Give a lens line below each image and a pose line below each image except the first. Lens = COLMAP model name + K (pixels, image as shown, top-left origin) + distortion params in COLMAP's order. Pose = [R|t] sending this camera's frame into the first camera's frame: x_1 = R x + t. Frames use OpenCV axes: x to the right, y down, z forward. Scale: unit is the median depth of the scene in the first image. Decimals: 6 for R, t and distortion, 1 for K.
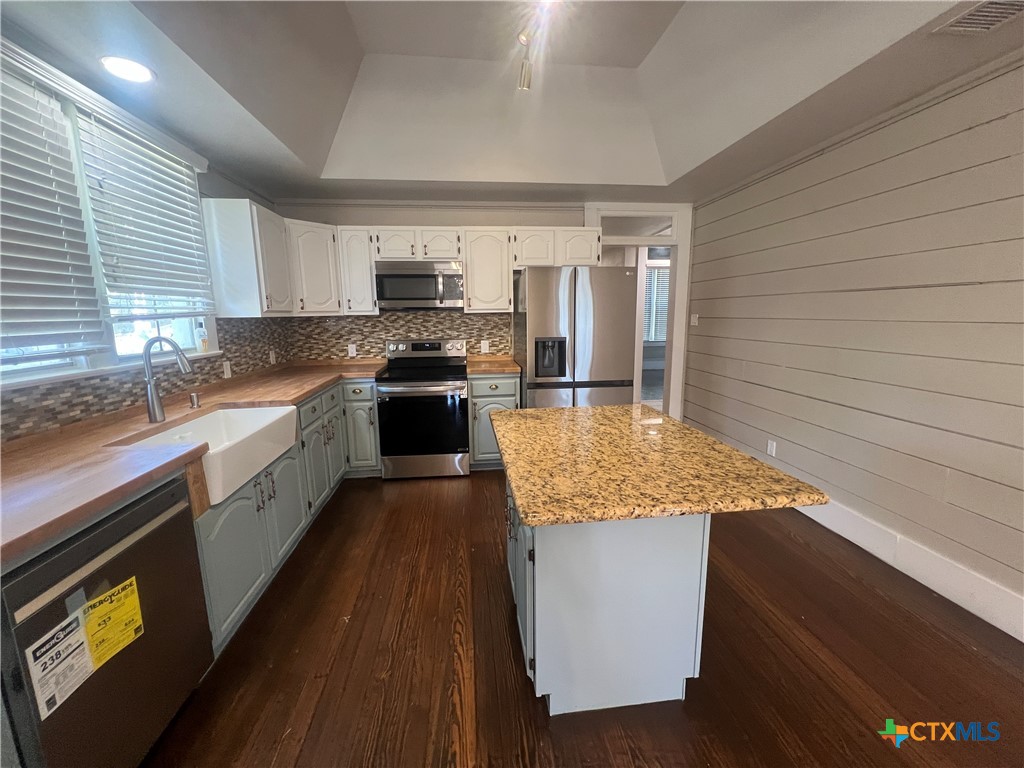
lens RADIAL K [[409.0, 0, 510.6], [0, 409.0, 382.6], [0, 0, 1]] dist [-0.000258, -0.000055]
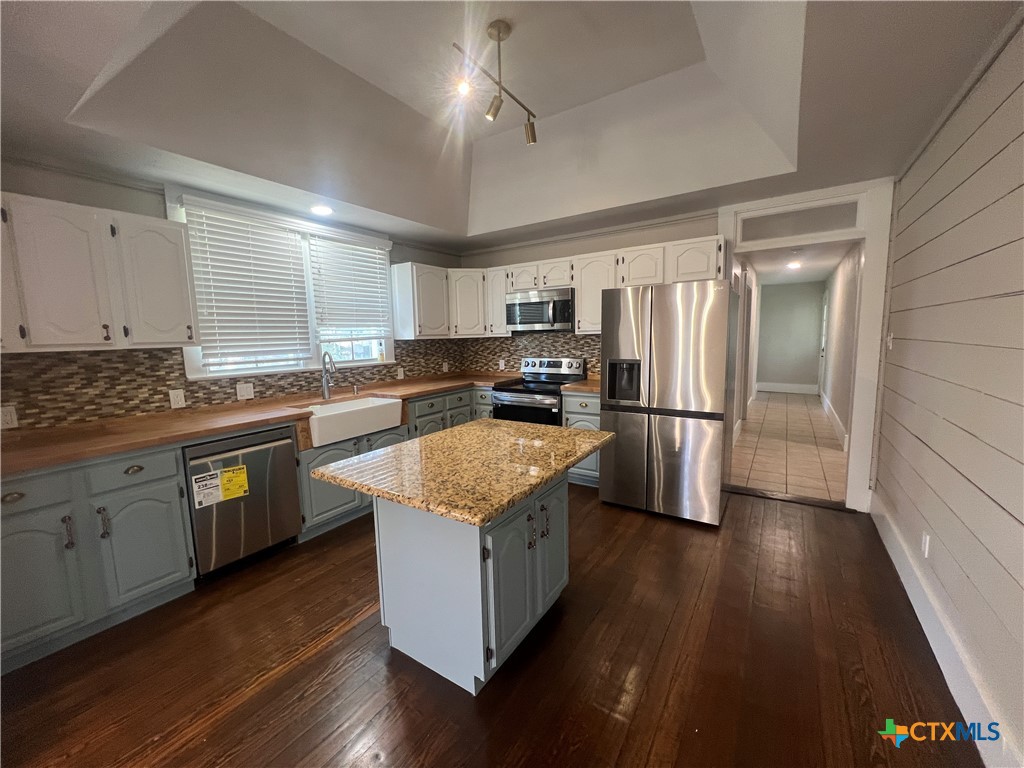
lens RADIAL K [[409.0, 0, 510.2], [0, 409.0, 383.6], [0, 0, 1]] dist [-0.000258, -0.000055]
pose [[0.764299, 0.070981, -0.640943, 0.586312], [-0.095387, 0.995434, -0.003506, -0.027250], [0.637768, 0.063817, 0.767580, 0.091799]]
